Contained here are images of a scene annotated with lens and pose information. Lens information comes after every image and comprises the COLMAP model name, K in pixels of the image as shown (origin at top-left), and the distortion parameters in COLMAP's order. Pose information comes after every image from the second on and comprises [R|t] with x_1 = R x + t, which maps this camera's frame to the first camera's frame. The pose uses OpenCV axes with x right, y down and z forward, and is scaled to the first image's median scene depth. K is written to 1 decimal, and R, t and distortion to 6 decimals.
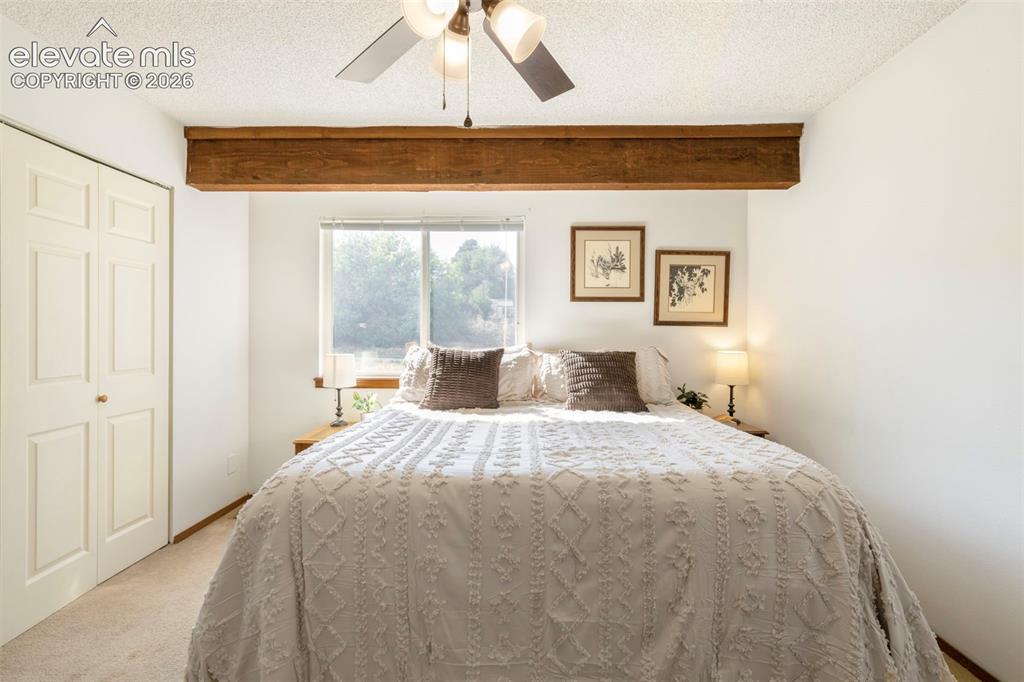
lens RADIAL K [[459.6, 0, 512.2], [0, 459.6, 333.8], [0, 0, 1]] dist [-0.000464, 0.000121]
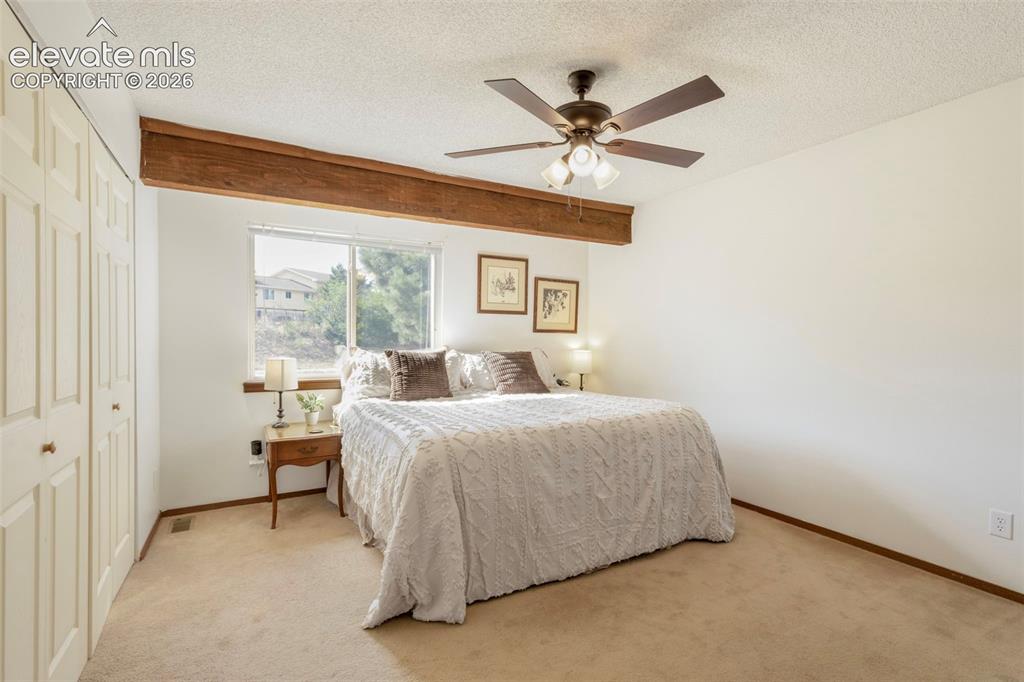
lens RADIAL K [[451.6, 0, 511.4], [0, 451.6, 344.9], [0, 0, 1]] dist [0.010018, -0.000034]
pose [[0.875770, -0.007141, 0.482677, -0.465815], [0.000693, 0.999908, 0.013536, 0.000558], [-0.482729, -0.011520, 0.875694, -0.163807]]
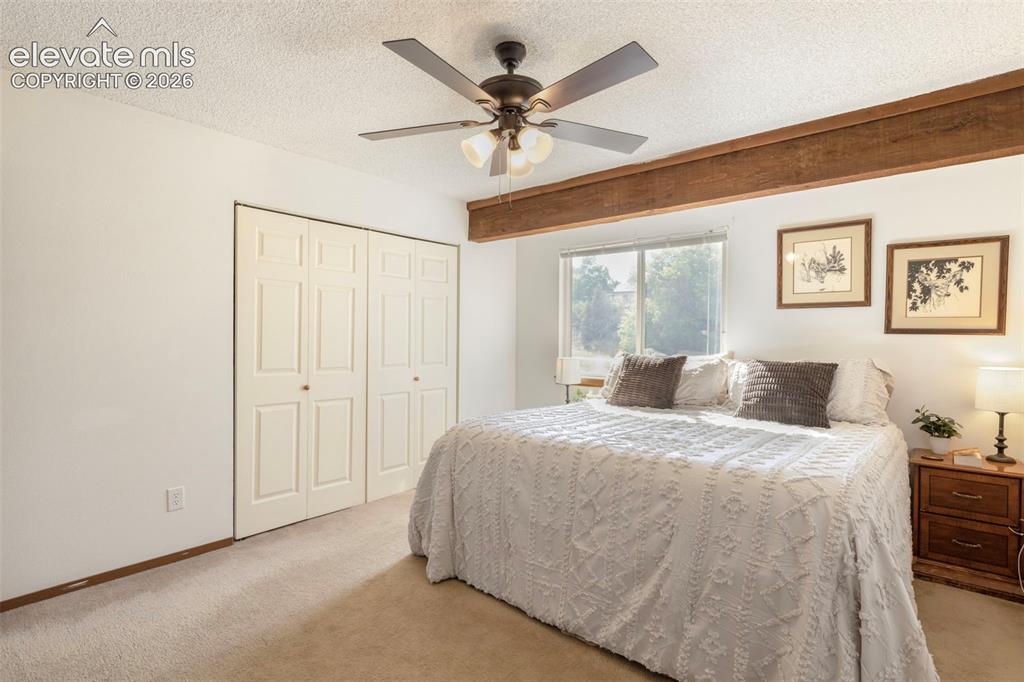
lens RADIAL K [[478.3, 0, 540.4], [0, 478.3, 341.7], [0, 0, 1]] dist [-0.000267, 0.000358]
pose [[0.802500, 0.007156, -0.596609, 0.385015], [-0.007367, 0.999971, 0.002085, -0.001093], [0.596606, 0.002722, 0.802530, -0.103638]]
